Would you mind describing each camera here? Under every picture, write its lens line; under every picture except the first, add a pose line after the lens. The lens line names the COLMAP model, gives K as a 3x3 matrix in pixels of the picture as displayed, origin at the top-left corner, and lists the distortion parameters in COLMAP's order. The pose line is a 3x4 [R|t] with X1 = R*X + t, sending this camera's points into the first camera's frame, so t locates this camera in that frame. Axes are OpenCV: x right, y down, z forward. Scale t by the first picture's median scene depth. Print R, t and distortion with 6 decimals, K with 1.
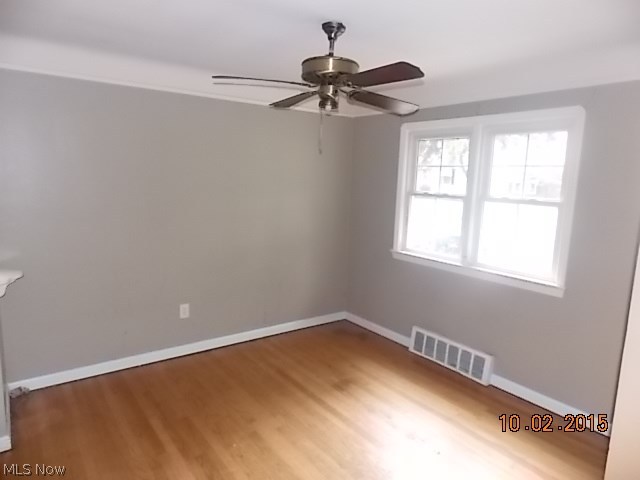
lens RADIAL K [[420.2, 0, 319.8], [0, 420.2, 240.4], [0, 0, 1]] dist [0.011211, 0.001078]
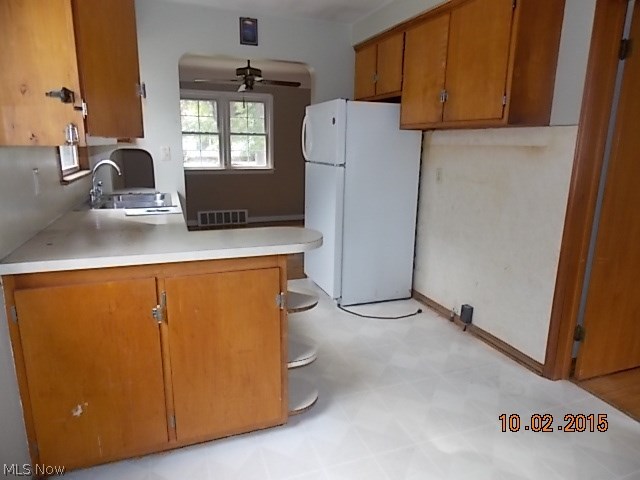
lens RADIAL K [[420.2, 0, 320.8], [0, 420.2, 239.7], [0, 0, 1]] dist [0.011211, 0.001078]
pose [[0.281776, -0.243753, 0.928001, -1.713521], [0.138888, 0.967367, 0.211921, 0.029264], [-0.949375, 0.069174, 0.306435, 0.007746]]
